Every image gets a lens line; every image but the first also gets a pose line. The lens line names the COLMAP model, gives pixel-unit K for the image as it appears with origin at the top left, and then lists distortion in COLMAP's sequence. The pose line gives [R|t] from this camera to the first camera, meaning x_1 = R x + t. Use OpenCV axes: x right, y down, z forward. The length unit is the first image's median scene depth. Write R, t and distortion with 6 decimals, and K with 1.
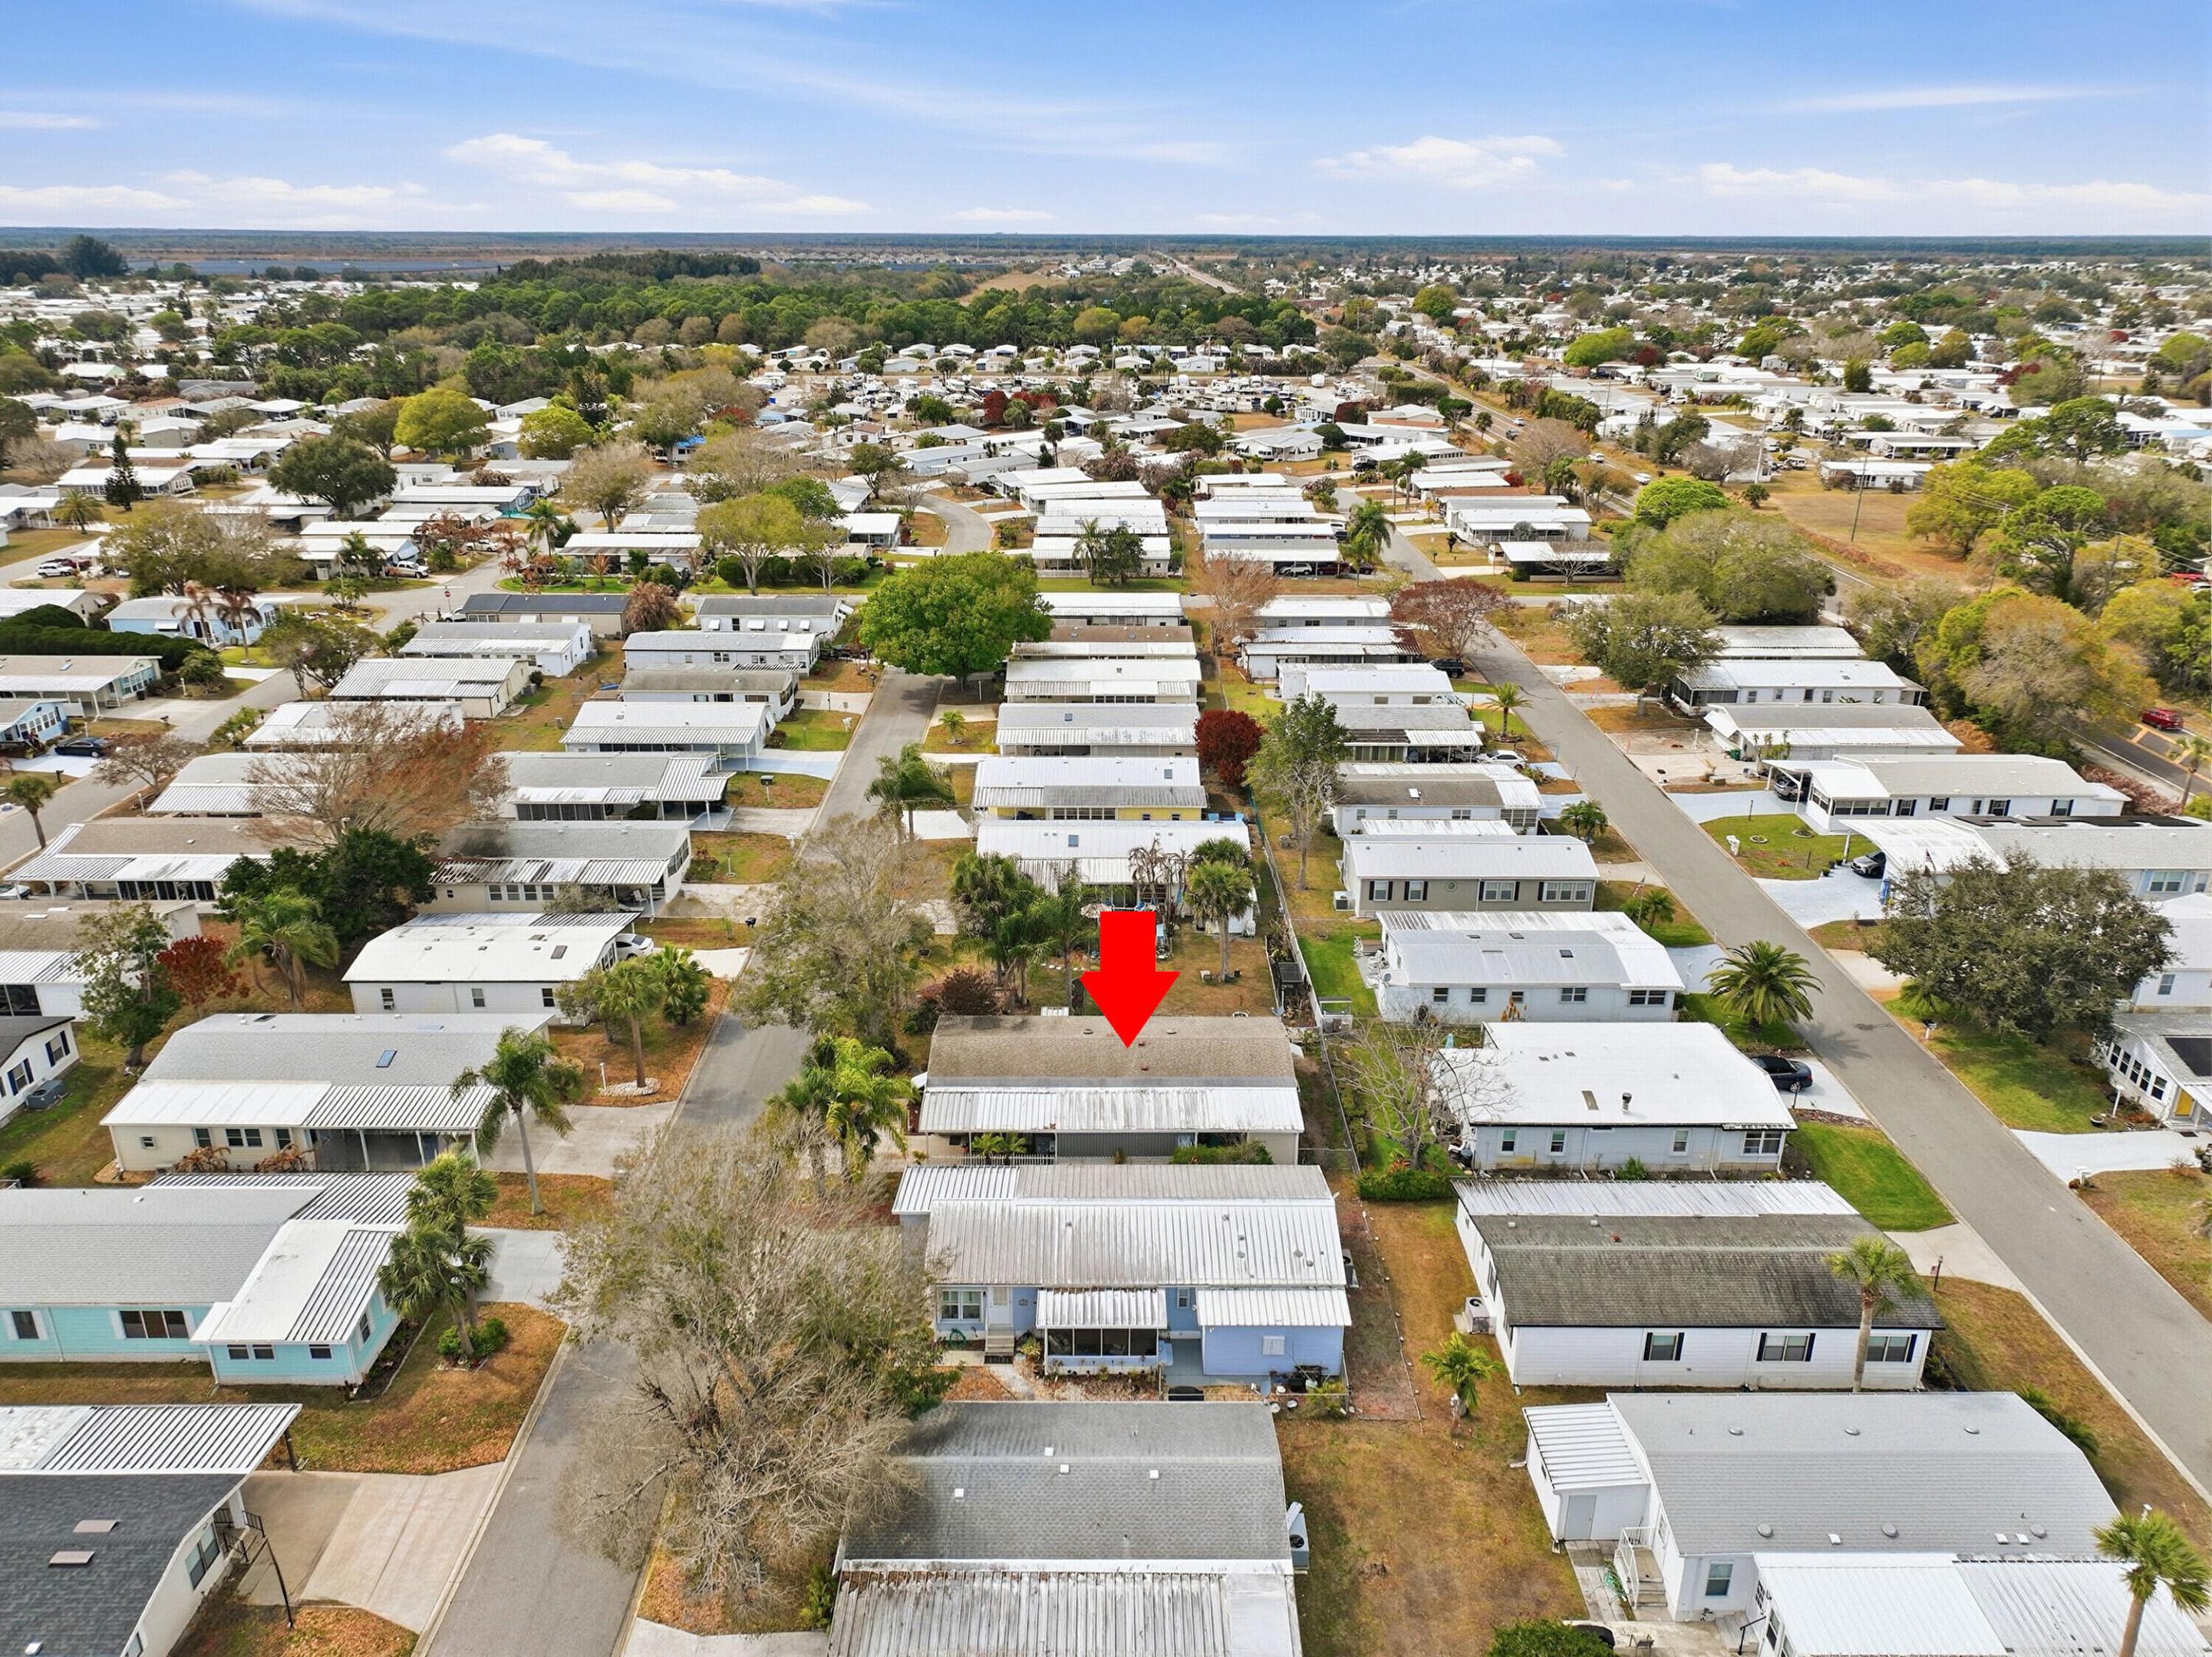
lens RADIAL K [[1549.3, 0, 1108.0], [0, 1549.3, 832.7], [0, 0, 1]] dist [0.000908, 0.004604]
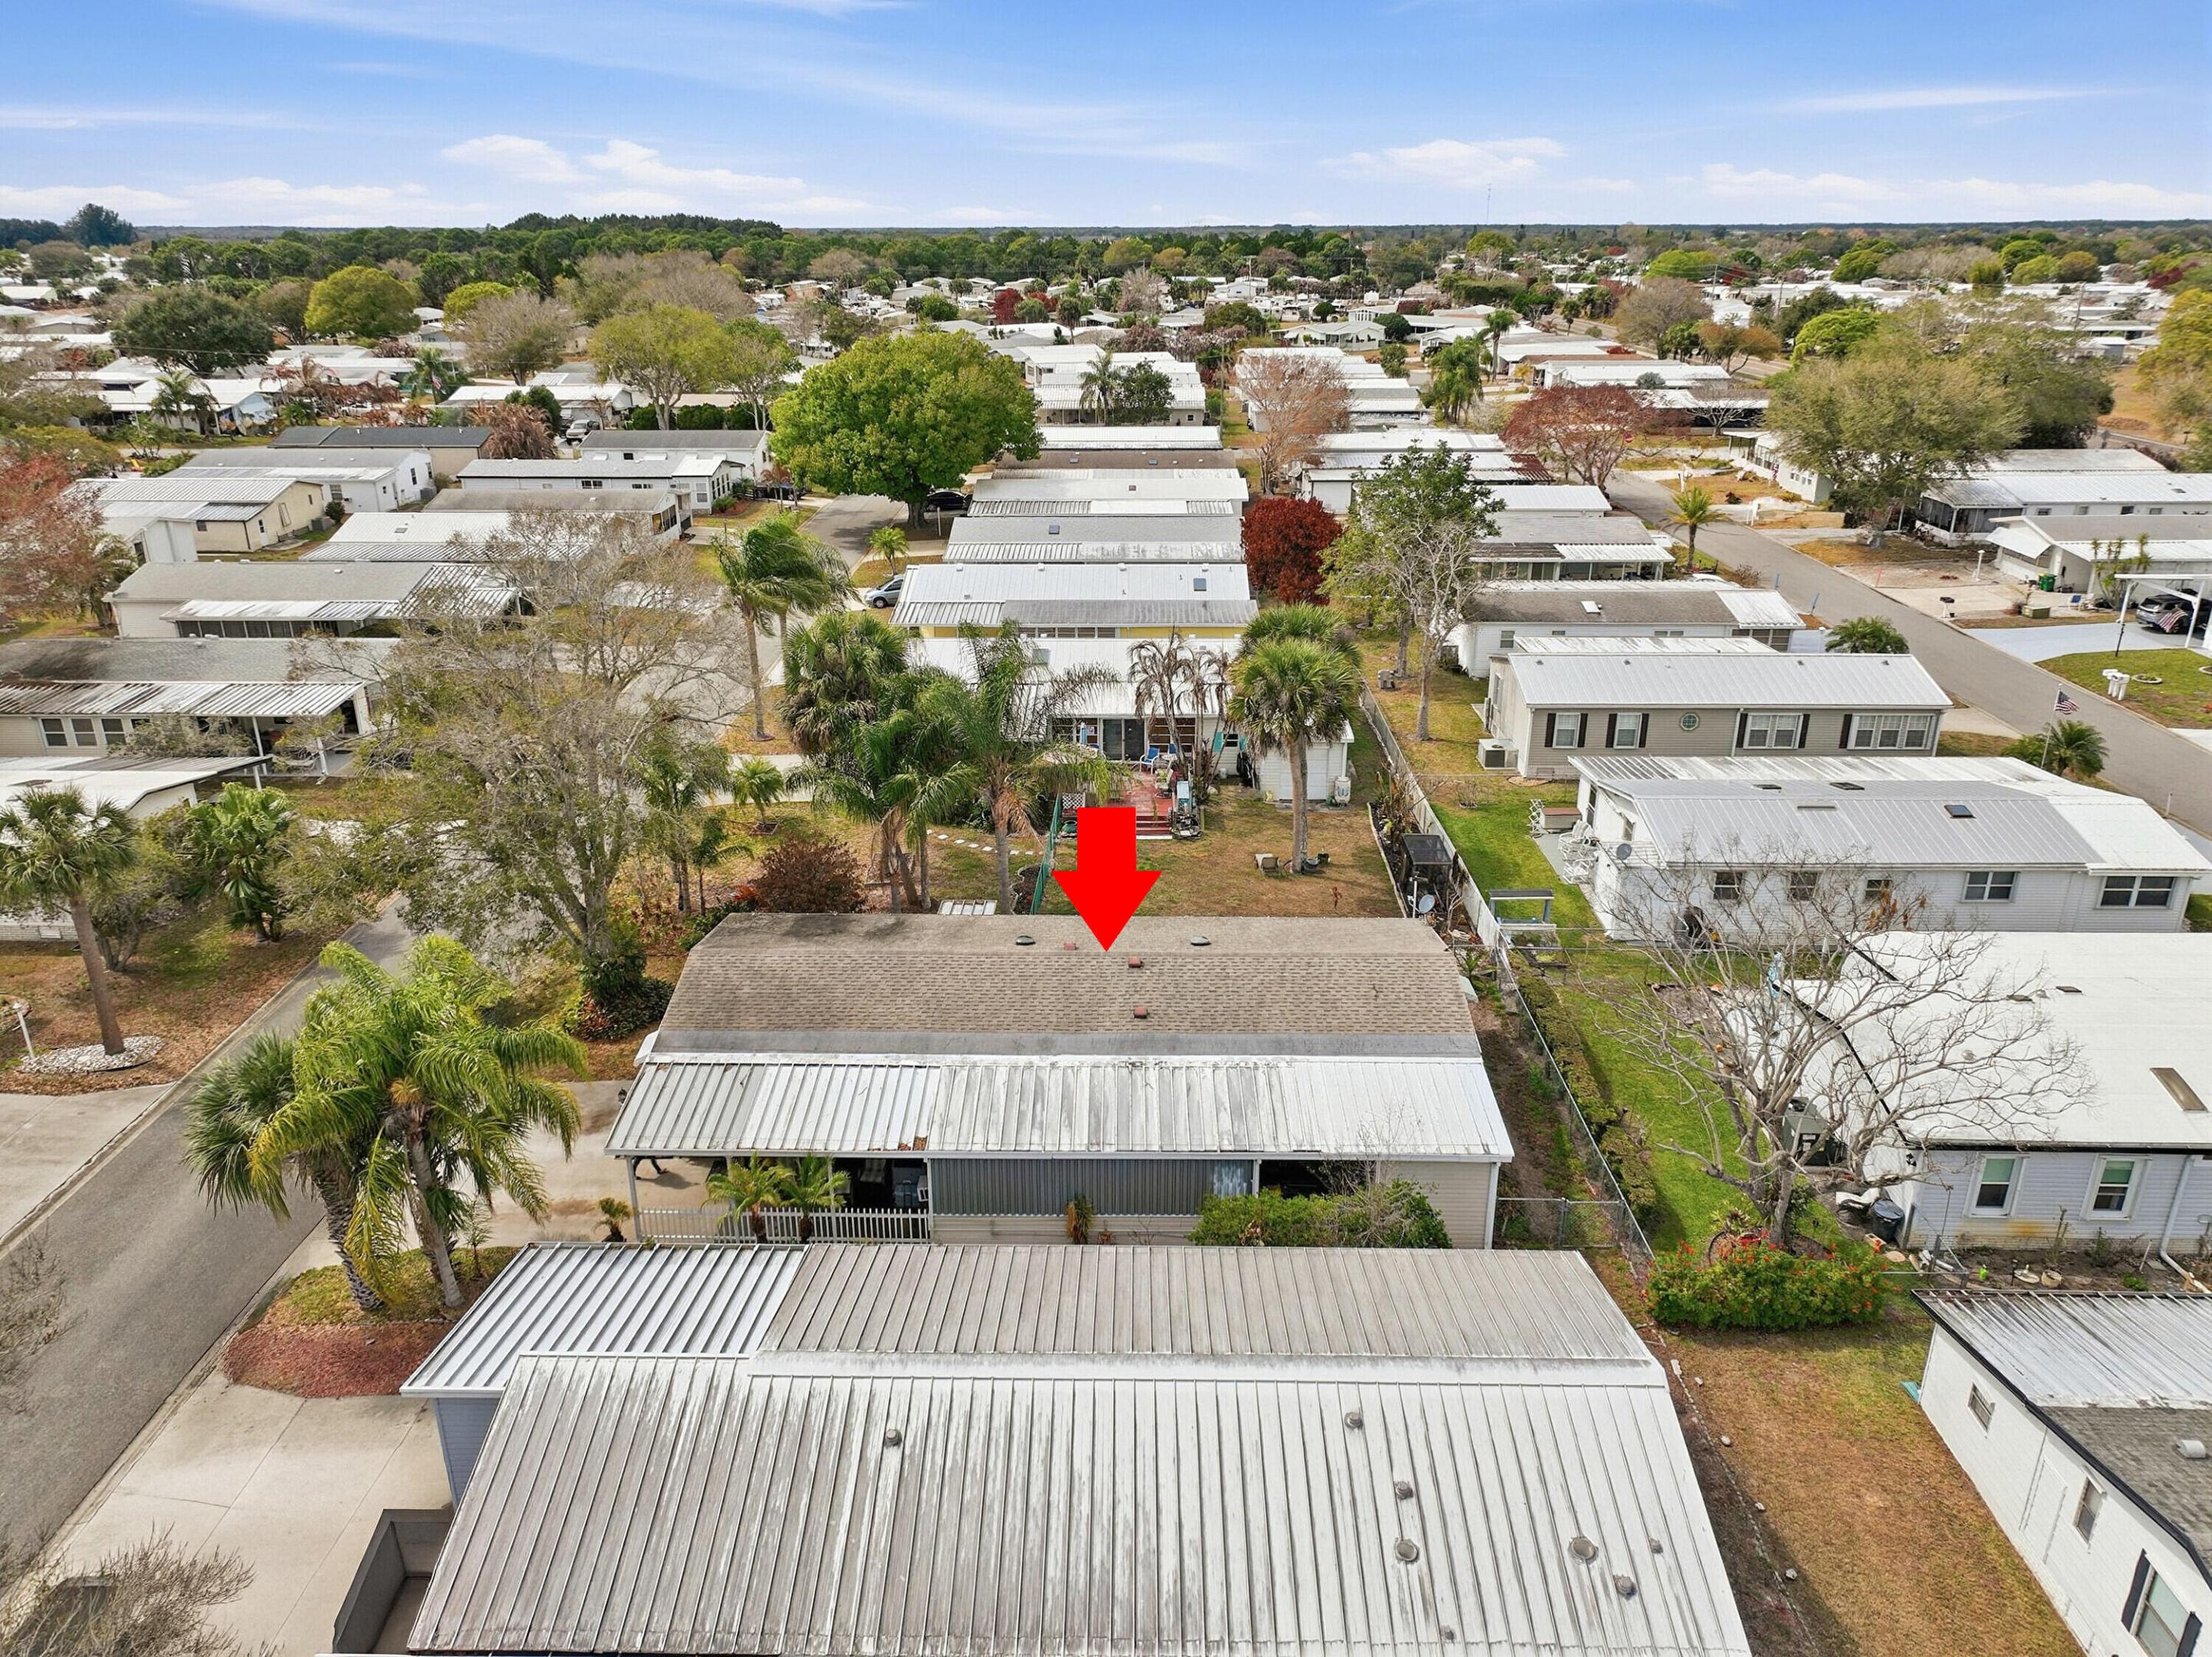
lens RADIAL K [[1549.3, 0, 1099.6], [0, 1549.3, 825.0], [0, 0, 1]] dist [0.005252, -0.000698]
pose [[0.999552, -0.000038, -0.029930, 0.021574], [-0.000060, 0.999995, -0.003285, 0.083893], [0.029930, 0.003285, 0.999547, 0.466566]]
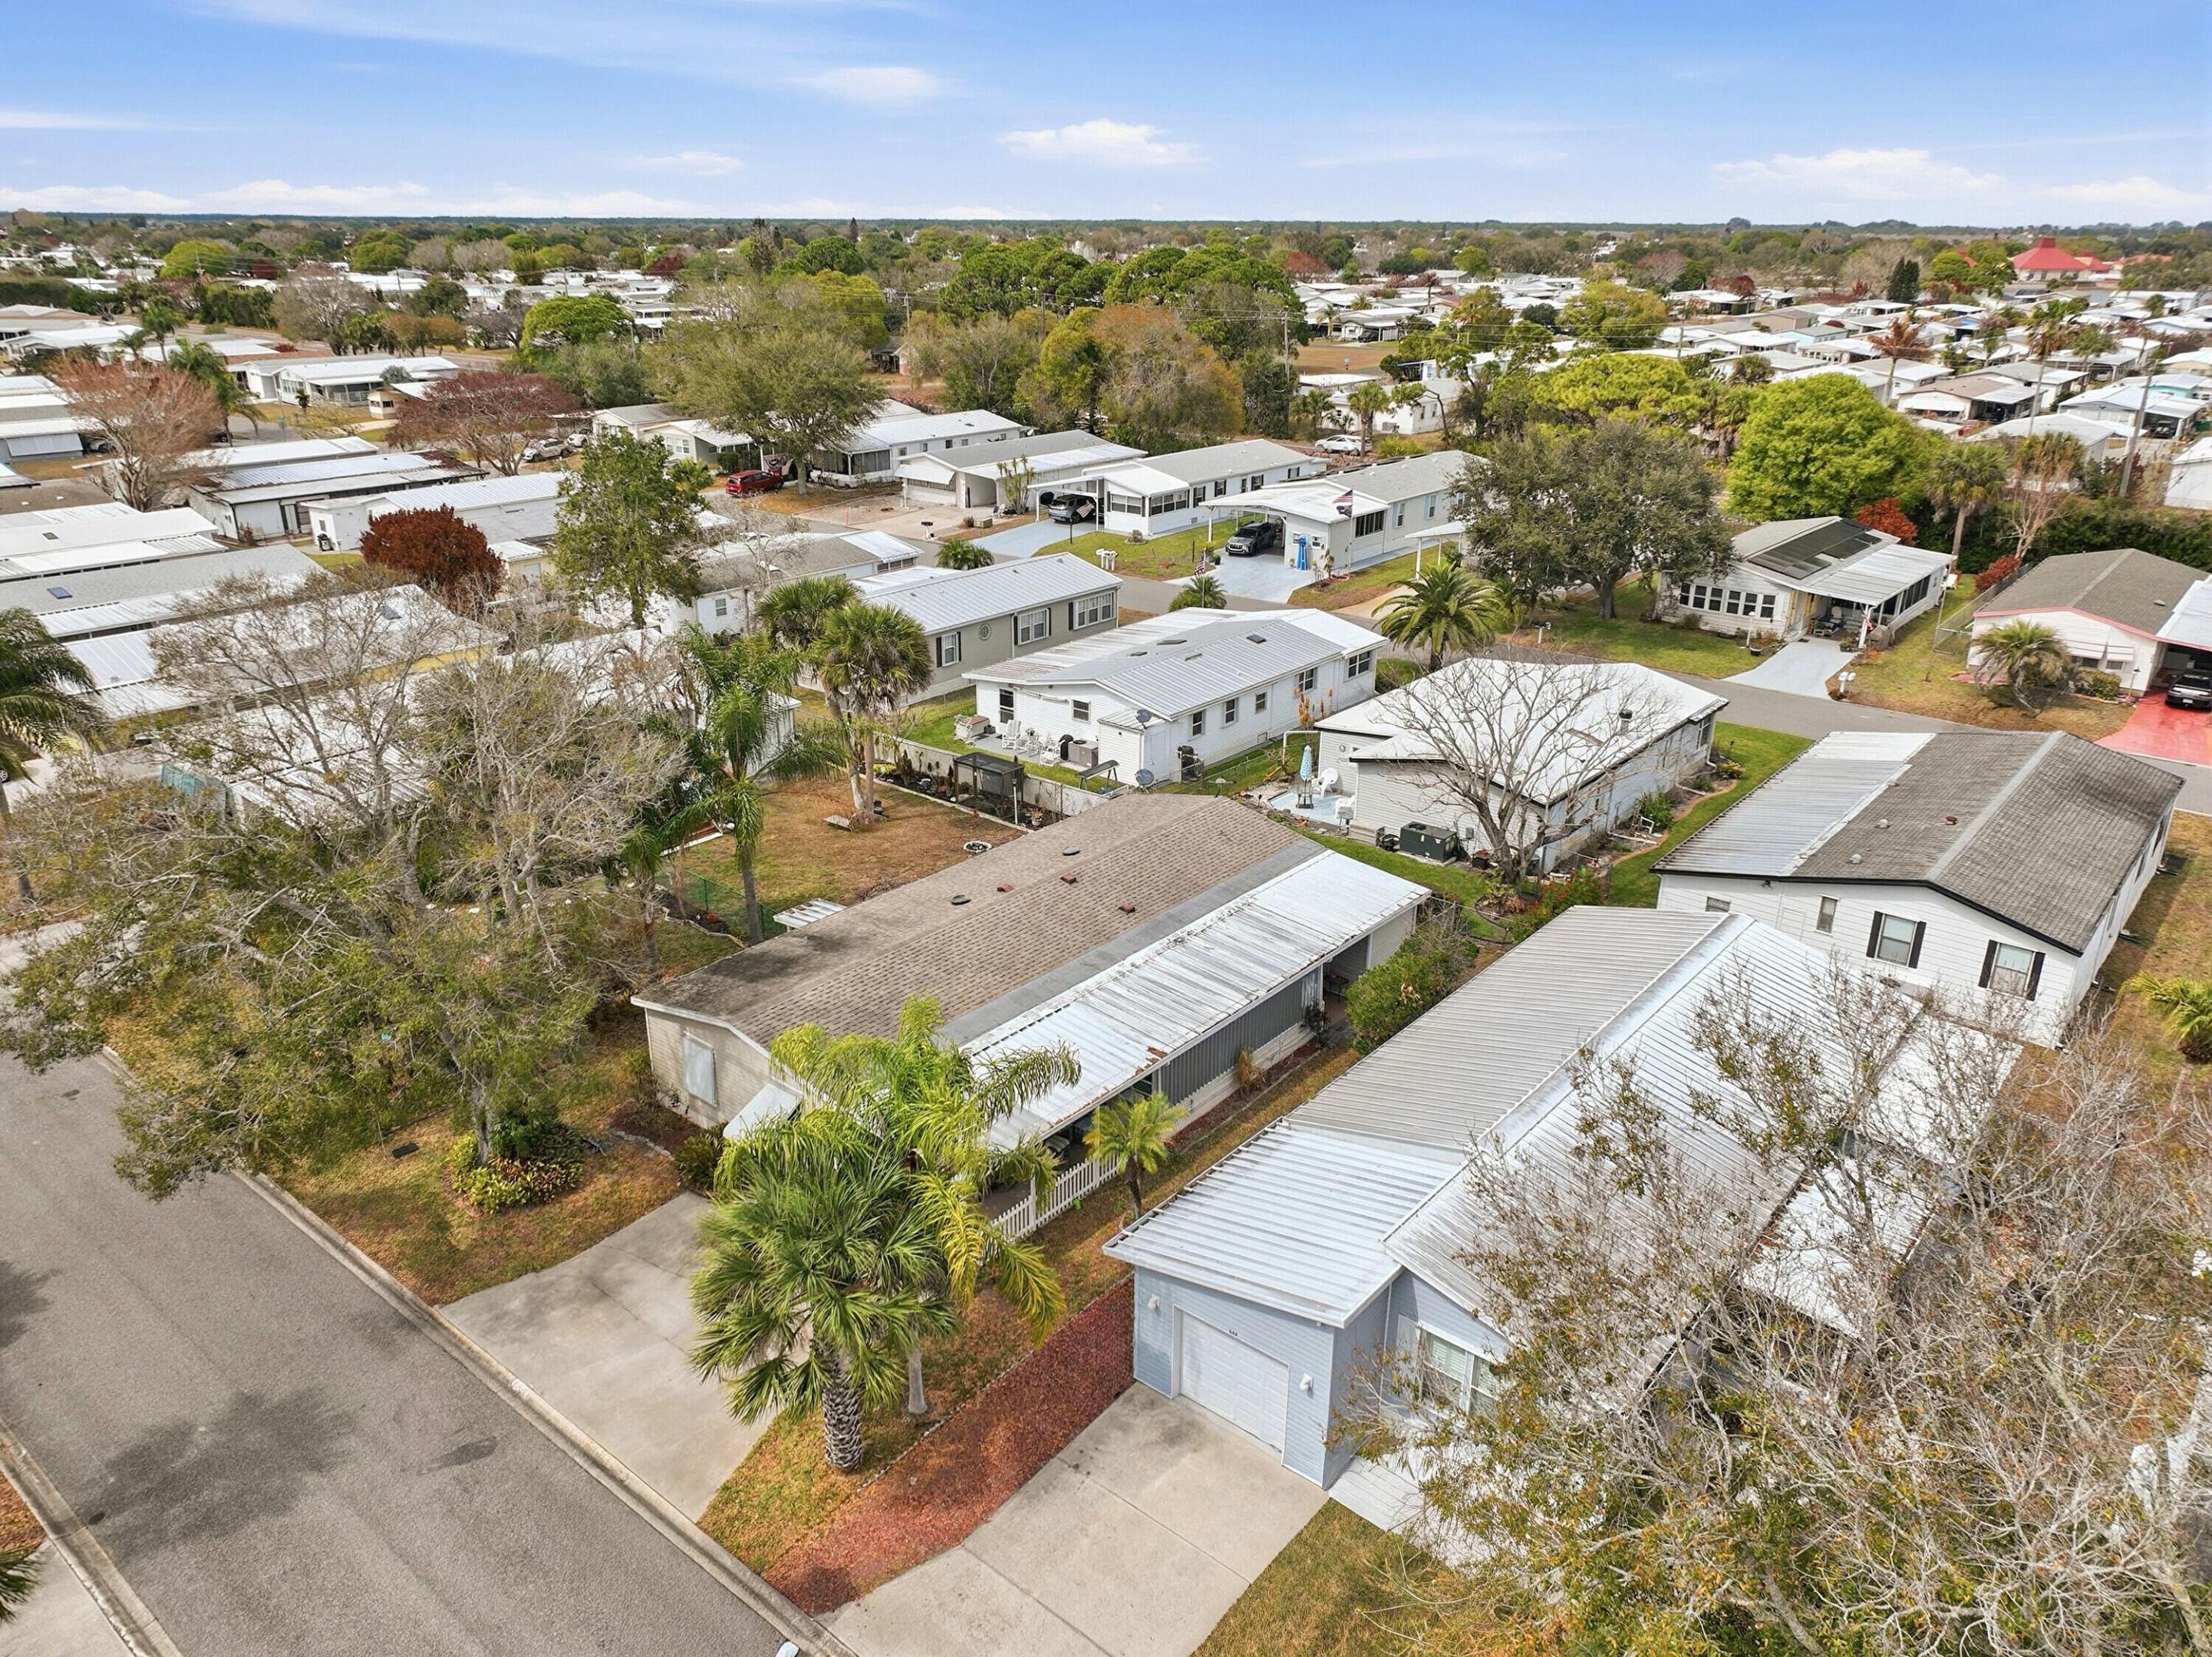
lens RADIAL K [[1549.3, 0, 1099.6], [0, 1549.3, 825.0], [0, 0, 1]] dist [0.005252, -0.000698]
pose [[0.651313, -0.280824, 0.704932, -0.288754], [0.276382, 0.952978, 0.124279, 0.050117], [-0.706685, 0.113886, 0.698302, 0.550108]]
